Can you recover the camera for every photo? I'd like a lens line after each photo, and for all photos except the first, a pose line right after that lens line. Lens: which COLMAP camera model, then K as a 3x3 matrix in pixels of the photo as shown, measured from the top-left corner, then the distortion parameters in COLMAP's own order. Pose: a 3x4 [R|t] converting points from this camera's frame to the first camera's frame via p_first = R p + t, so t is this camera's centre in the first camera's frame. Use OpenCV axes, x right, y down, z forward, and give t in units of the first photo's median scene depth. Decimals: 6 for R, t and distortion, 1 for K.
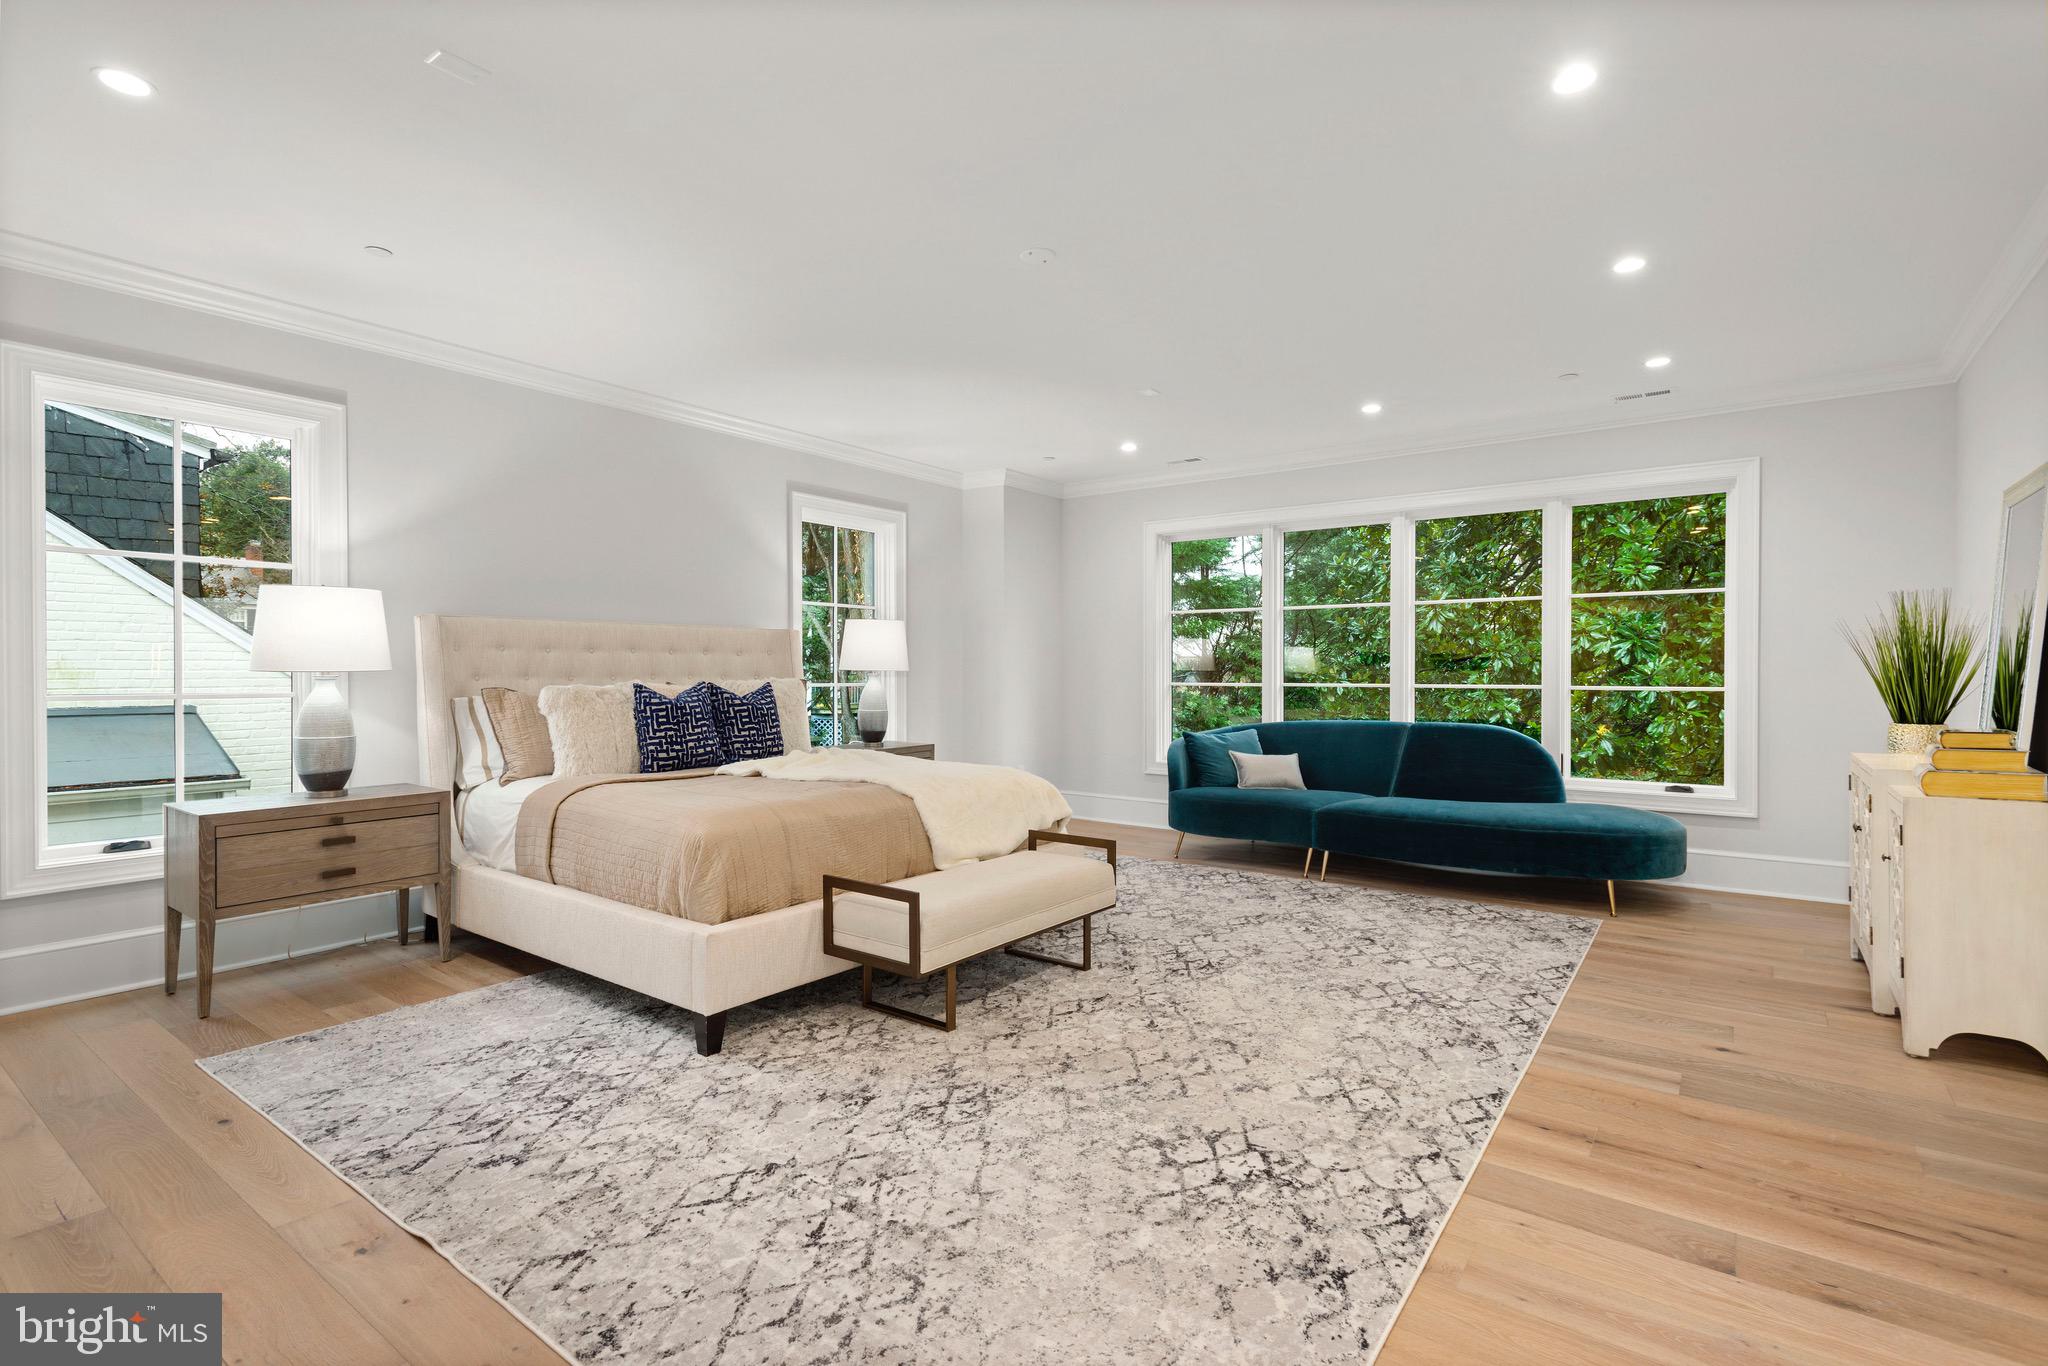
lens RADIAL K [[972.8, 0, 1032.6], [0, 972.8, 677.1], [0, 0, 1]] dist [0.021655, -0.004445]
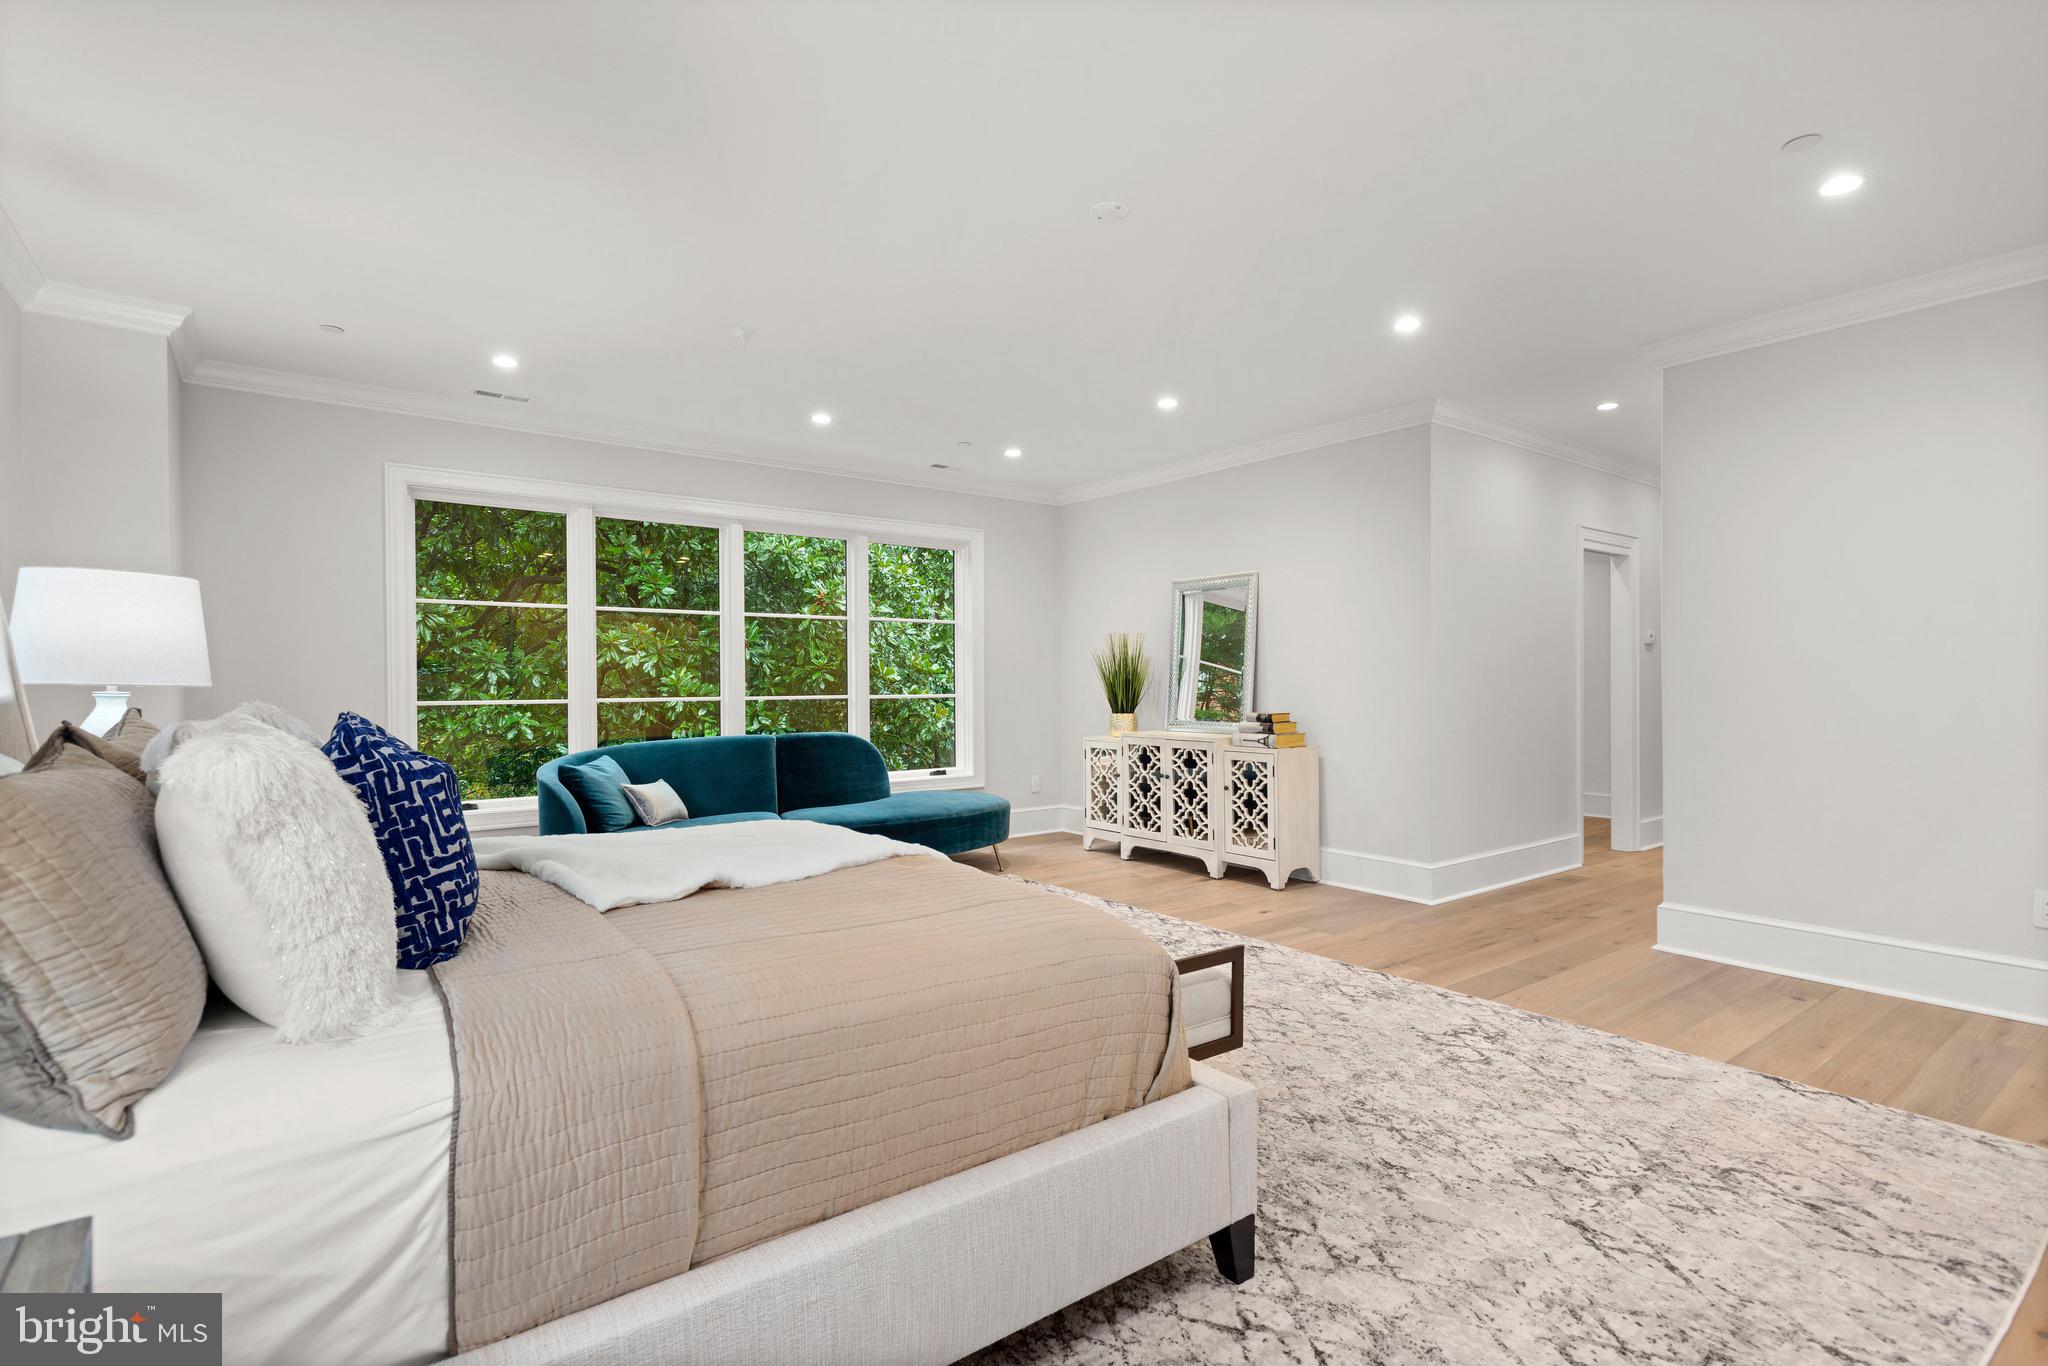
lens RADIAL K [[972.8, 0, 1029.3], [0, 972.8, 695.9], [0, 0, 1]] dist [0.021655, -0.004445]
pose [[0.275987, -0.015874, 0.961030, -0.779035], [0.009804, 0.999858, 0.013700, -0.006136], [-0.961111, 0.005641, 0.276104, 0.752308]]
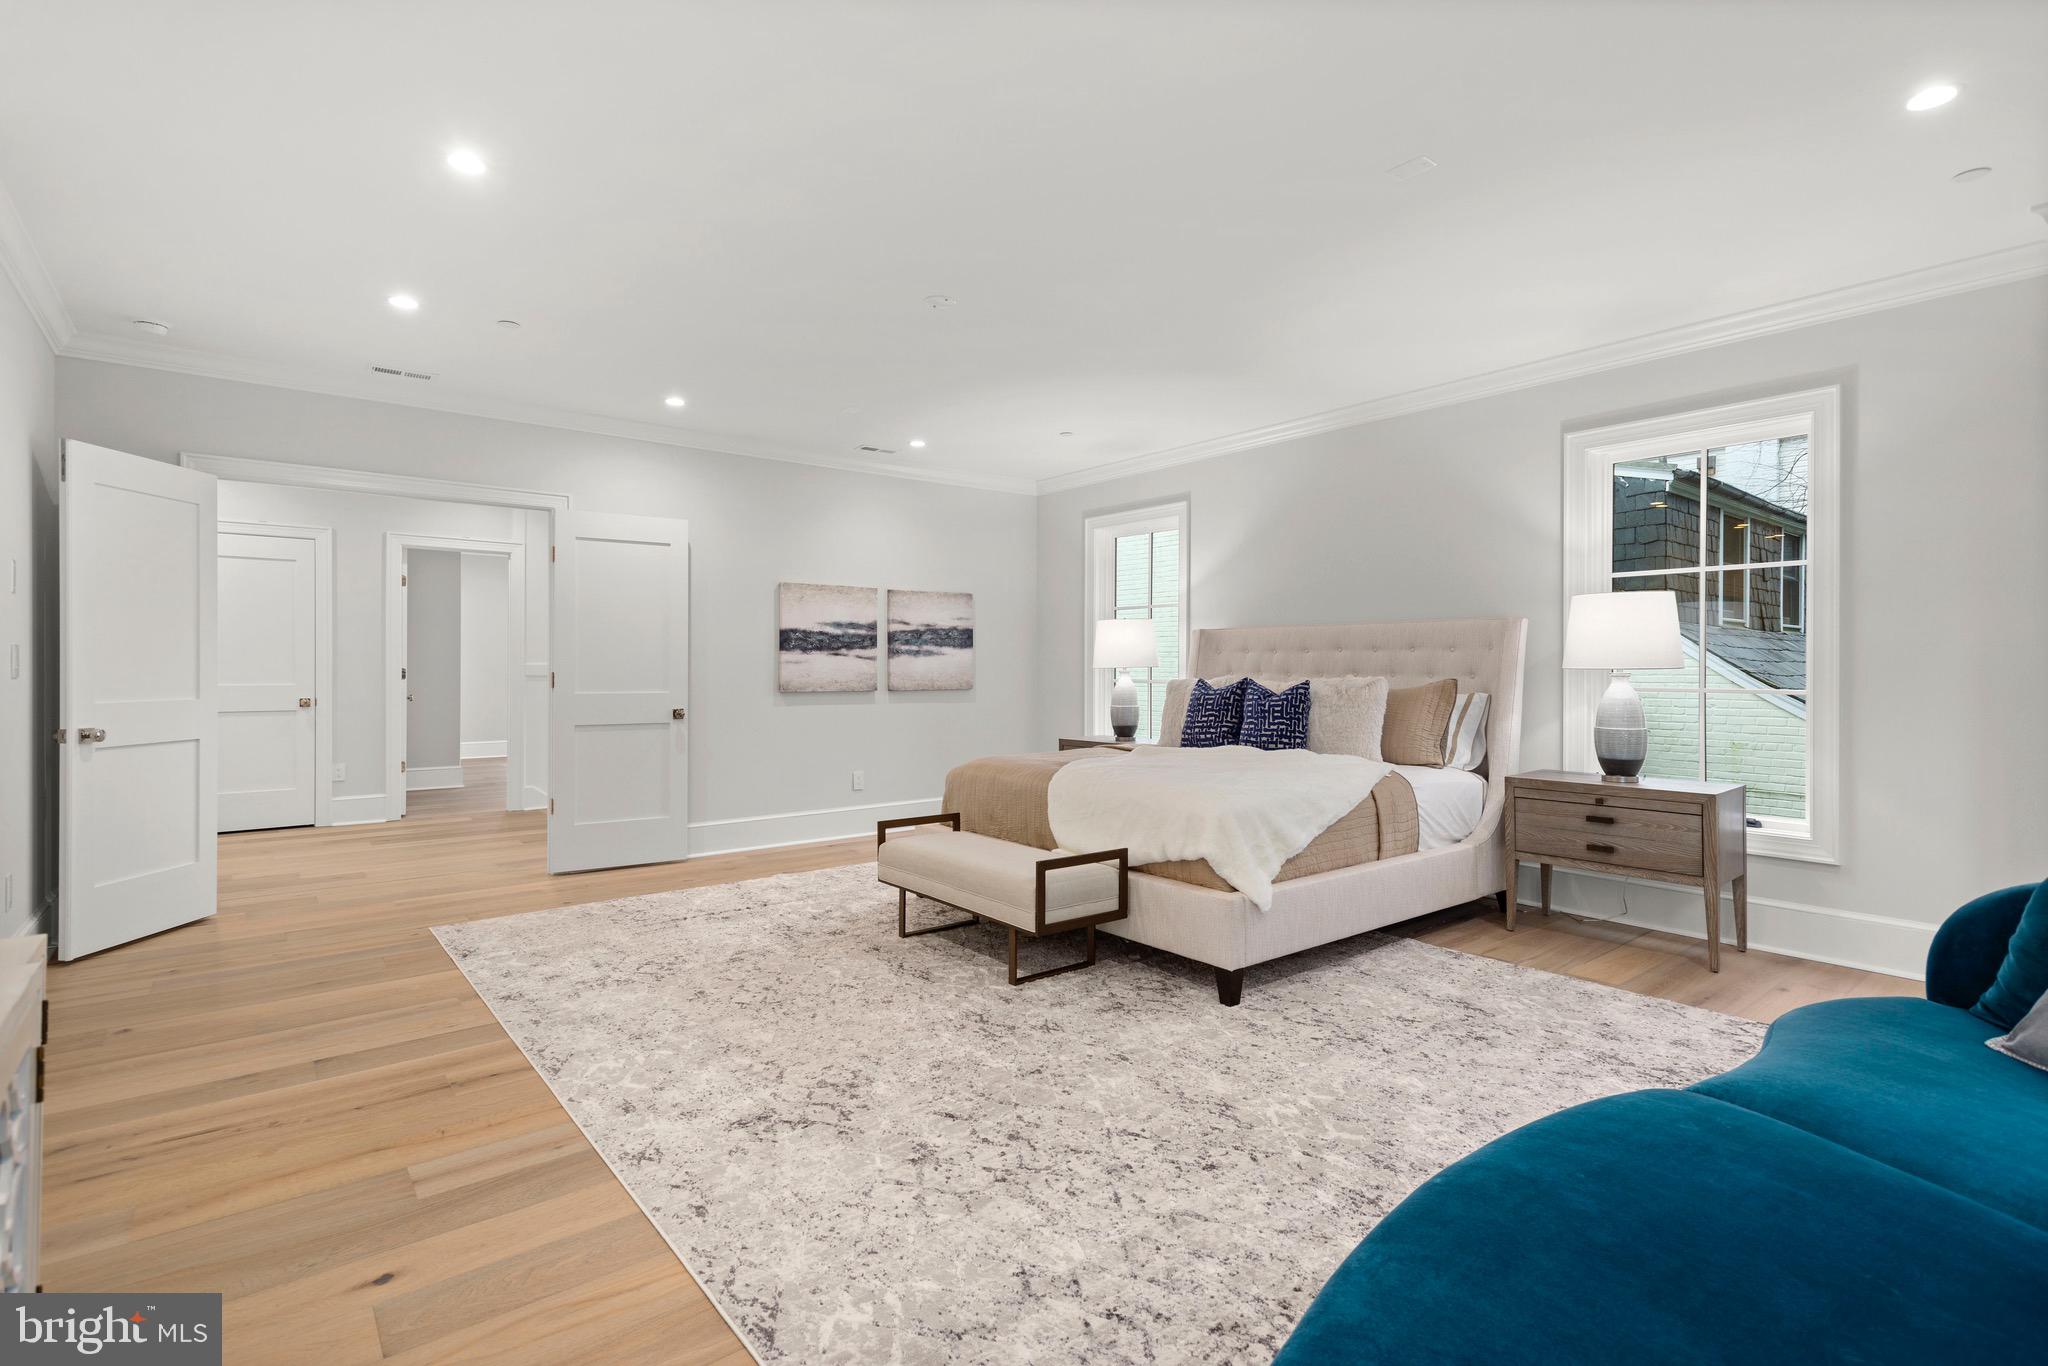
lens RADIAL K [[972.8, 0, 1013.0], [0, 972.8, 669.2], [0, 0, 1]] dist [0.021655, -0.004445]
pose [[-0.268774, 0.001217, -0.963202, 0.969419], [-0.009236, 0.999950, 0.003841, -0.008522], [0.963159, 0.009929, -0.268750, 1.256582]]
